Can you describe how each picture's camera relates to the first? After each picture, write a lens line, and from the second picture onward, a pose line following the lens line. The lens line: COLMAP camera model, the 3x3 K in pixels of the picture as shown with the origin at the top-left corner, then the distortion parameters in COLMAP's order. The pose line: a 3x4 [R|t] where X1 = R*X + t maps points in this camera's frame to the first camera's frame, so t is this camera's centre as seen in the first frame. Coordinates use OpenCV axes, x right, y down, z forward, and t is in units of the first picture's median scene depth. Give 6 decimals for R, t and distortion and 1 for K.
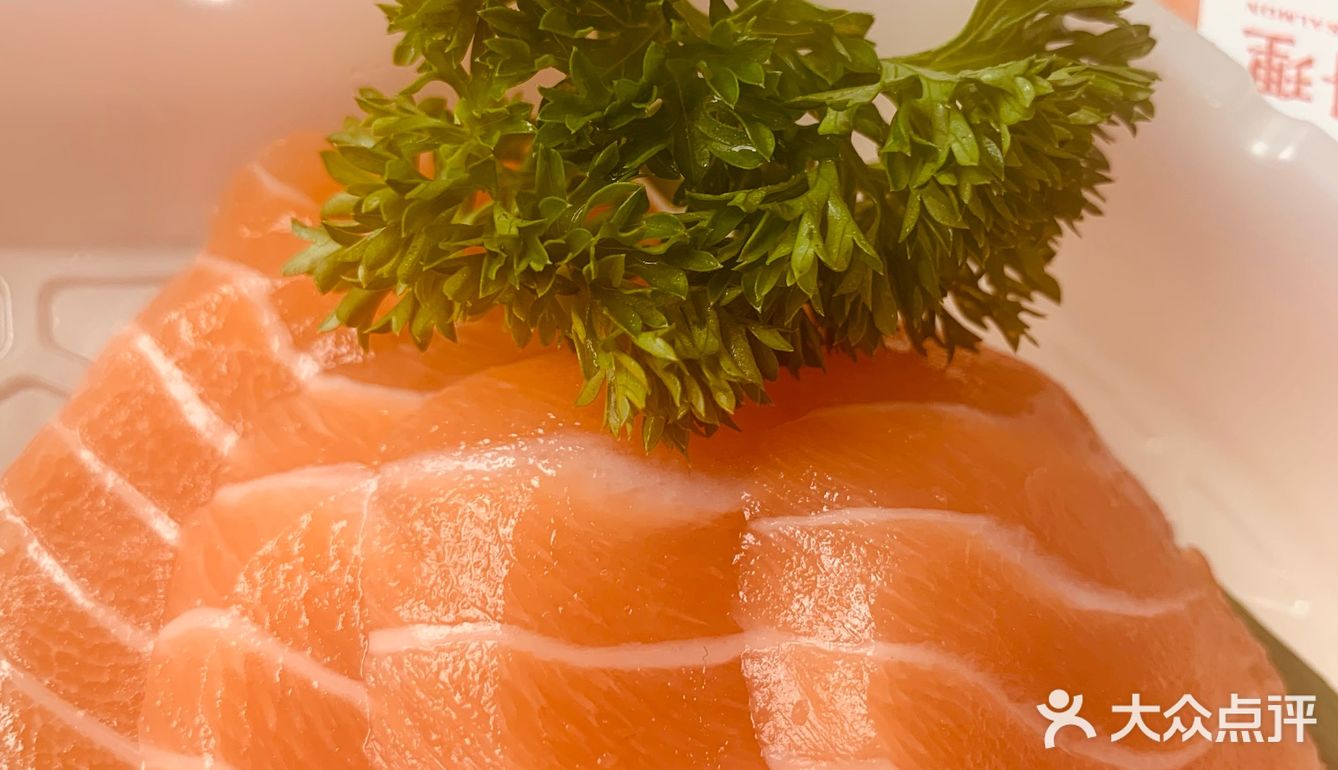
lens RADIAL K [[1211.9, 0, 669.0], [0, 1211.9, 385.0], [0, 0, 1]] dist [0.084086, -0.385334]
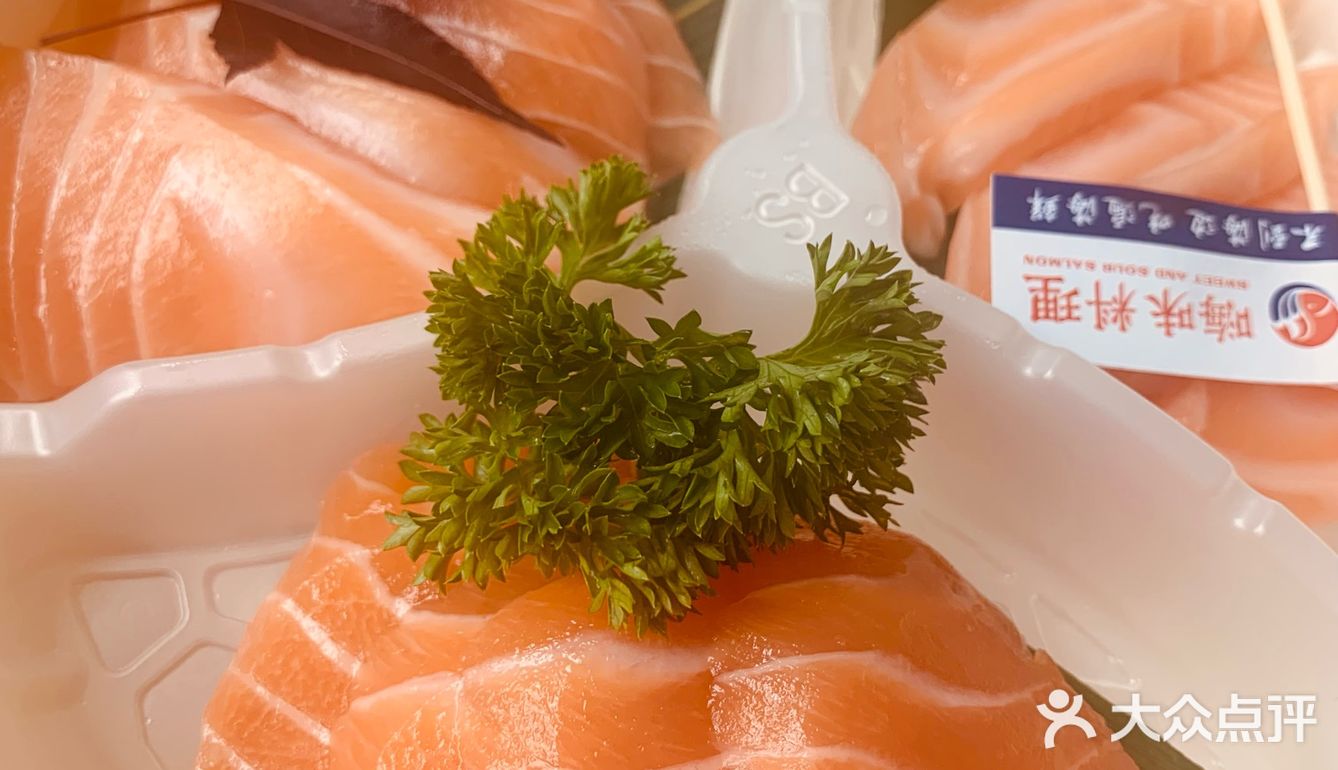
lens RADIAL K [[1211.9, 0, 669.0], [0, 1211.9, 385.0], [0, 0, 1]] dist [0.084086, -0.385334]
pose [[0.991248, -0.132001, 0.001614, 0.055933], [0.131291, 0.984495, -0.116331, -0.073204], [0.013767, 0.115525, 0.993209, -0.521374]]
